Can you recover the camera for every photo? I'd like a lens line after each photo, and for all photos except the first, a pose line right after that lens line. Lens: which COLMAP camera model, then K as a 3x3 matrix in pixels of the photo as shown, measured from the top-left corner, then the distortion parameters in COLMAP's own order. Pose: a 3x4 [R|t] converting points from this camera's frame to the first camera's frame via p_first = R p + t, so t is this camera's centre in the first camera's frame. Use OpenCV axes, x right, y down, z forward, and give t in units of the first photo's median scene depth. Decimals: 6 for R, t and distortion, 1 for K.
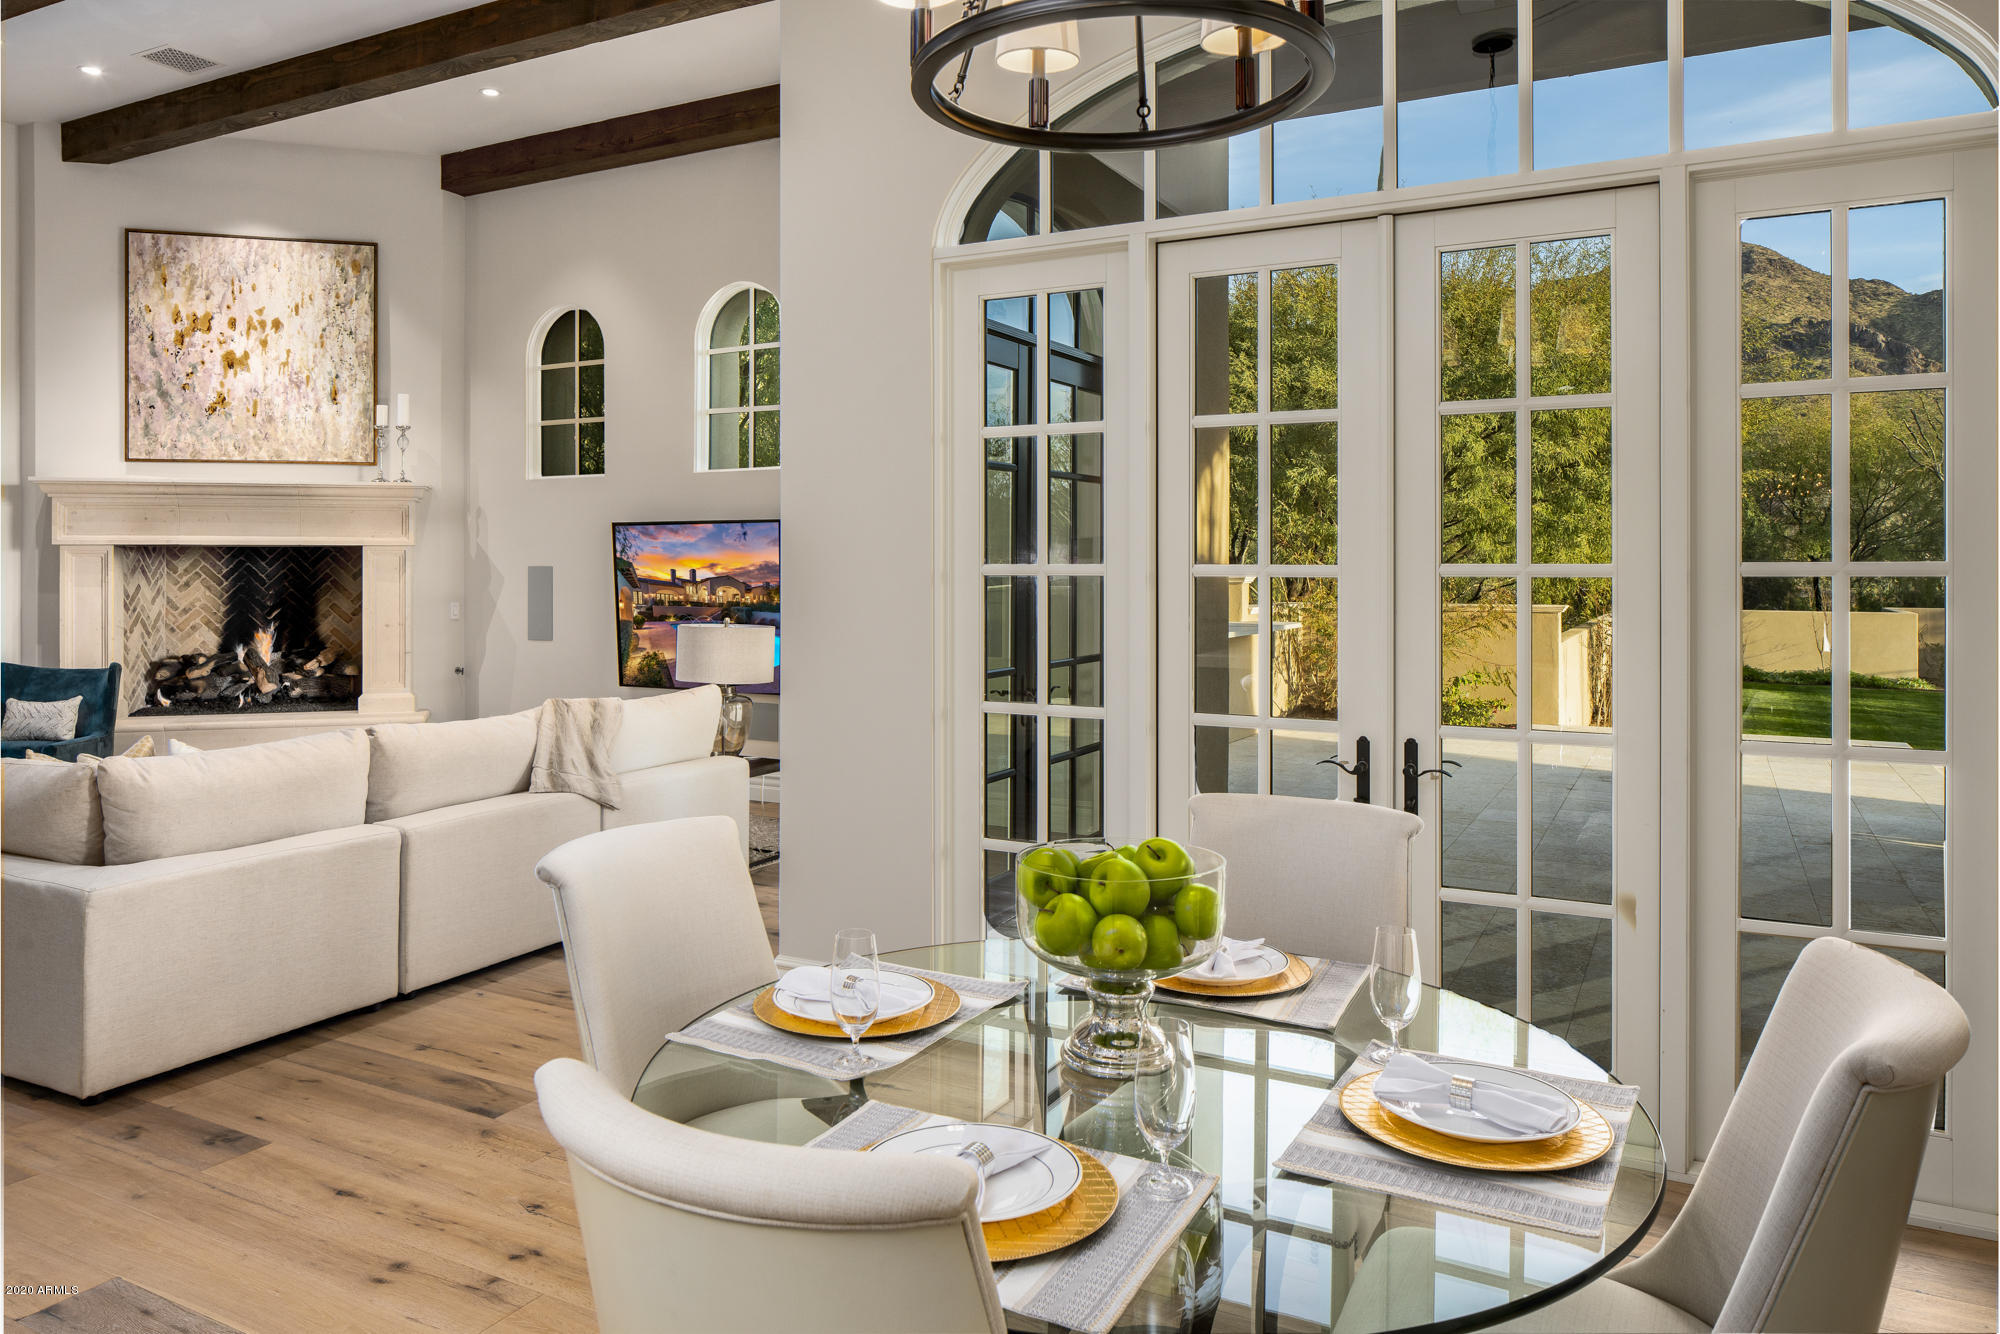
lens RADIAL K [[1372.1, 0, 996.5], [0, 1372.1, 586.4], [0, 0, 1]] dist [-0.008055, -0.003082]
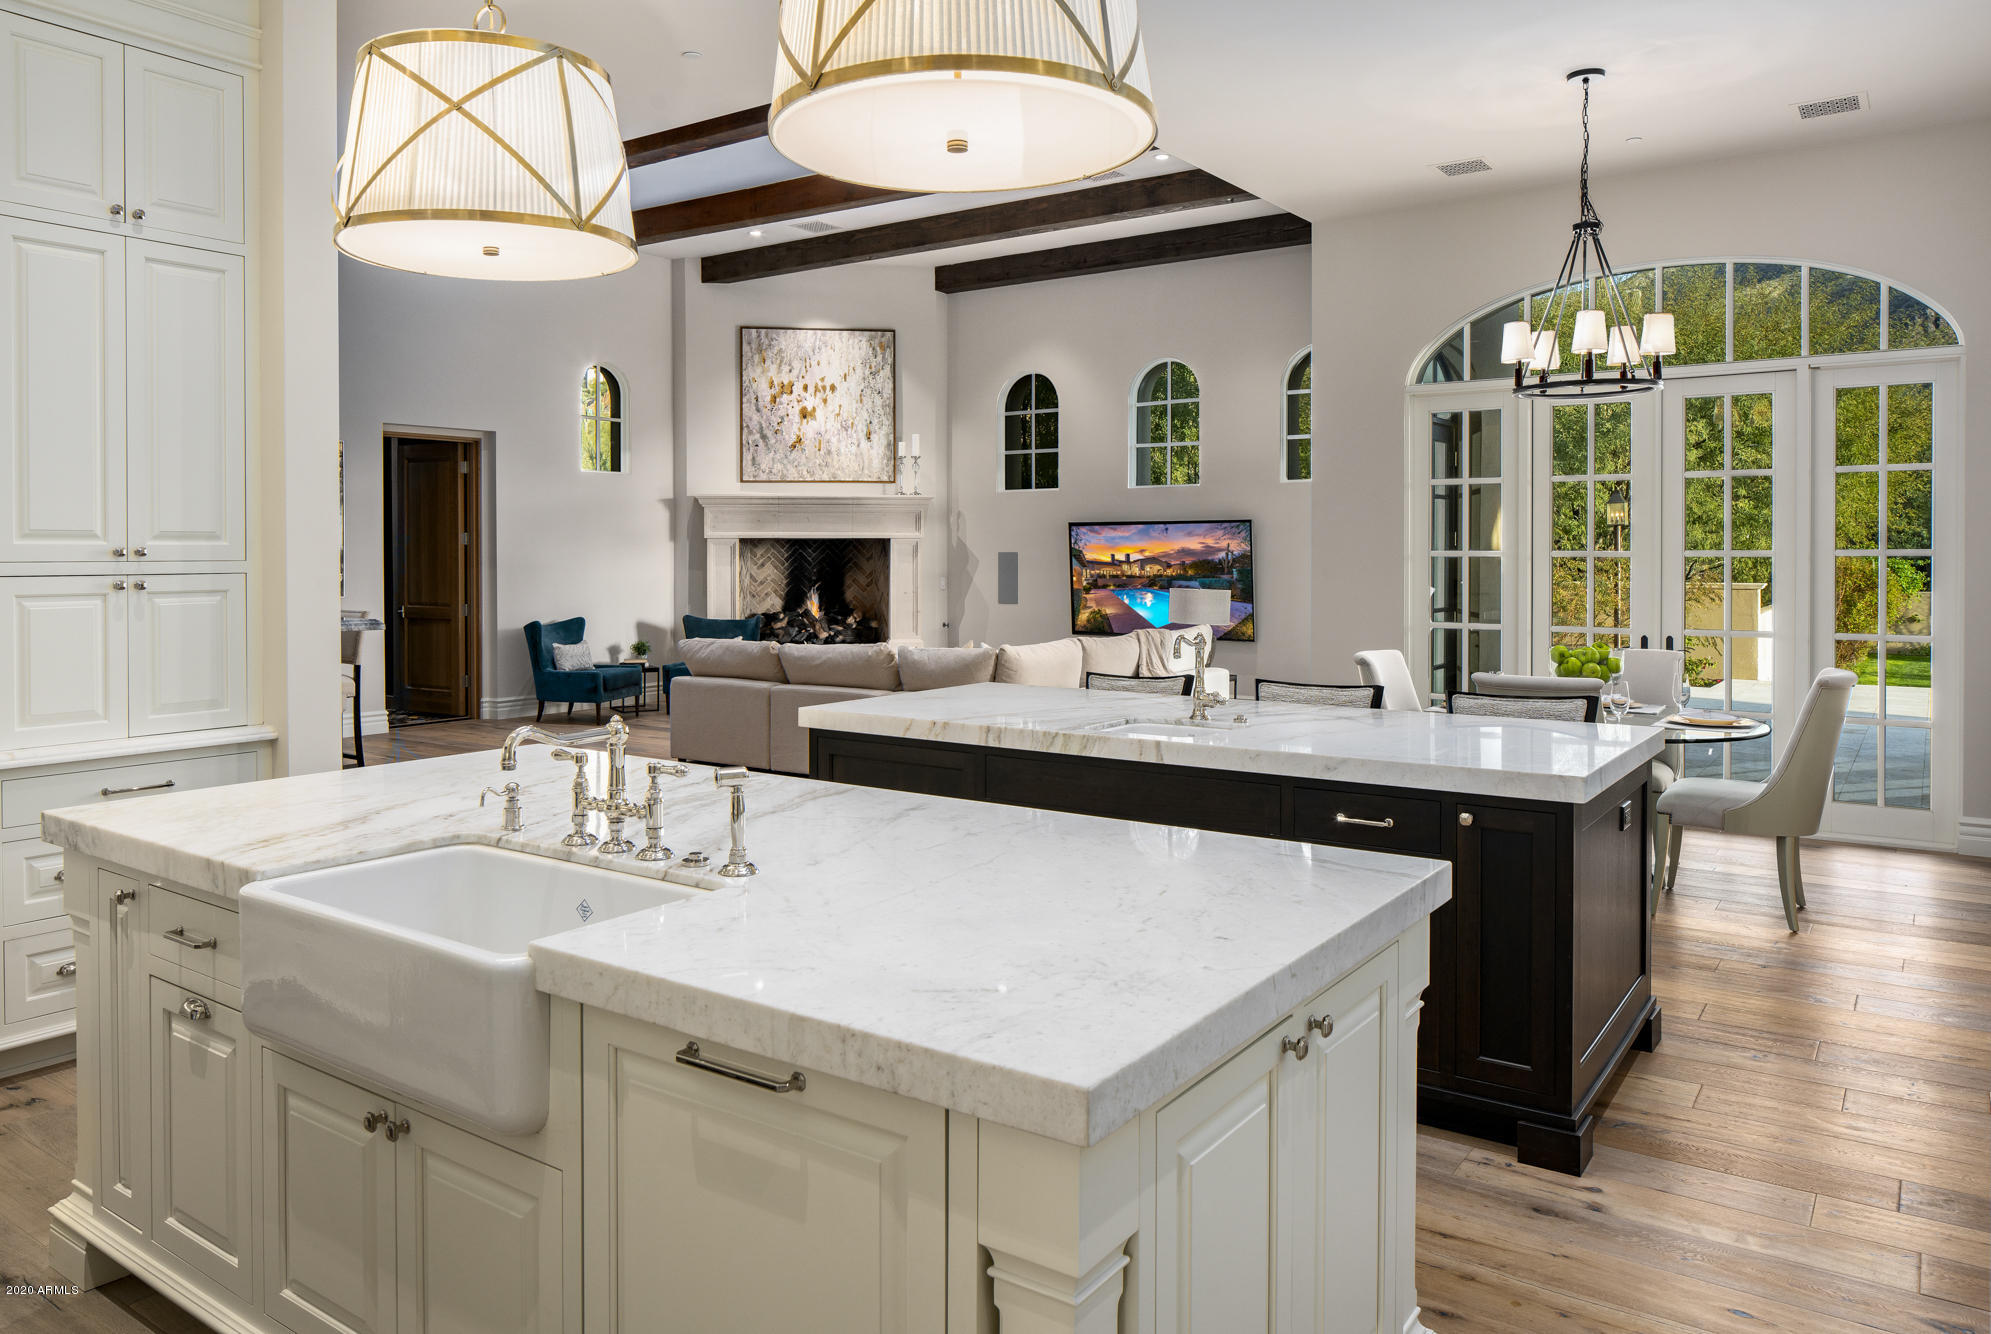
lens RADIAL K [[1366.0, 0, 992.0], [0, 1366.0, 586.7], [0, 0, 1]] dist [-0.008055, -0.003082]
pose [[0.991677, 0.002172, -0.128736, -0.168543], [-0.000697, 0.999934, 0.011494, 0.005436], [0.128752, -0.011309, 0.991612, -0.441465]]
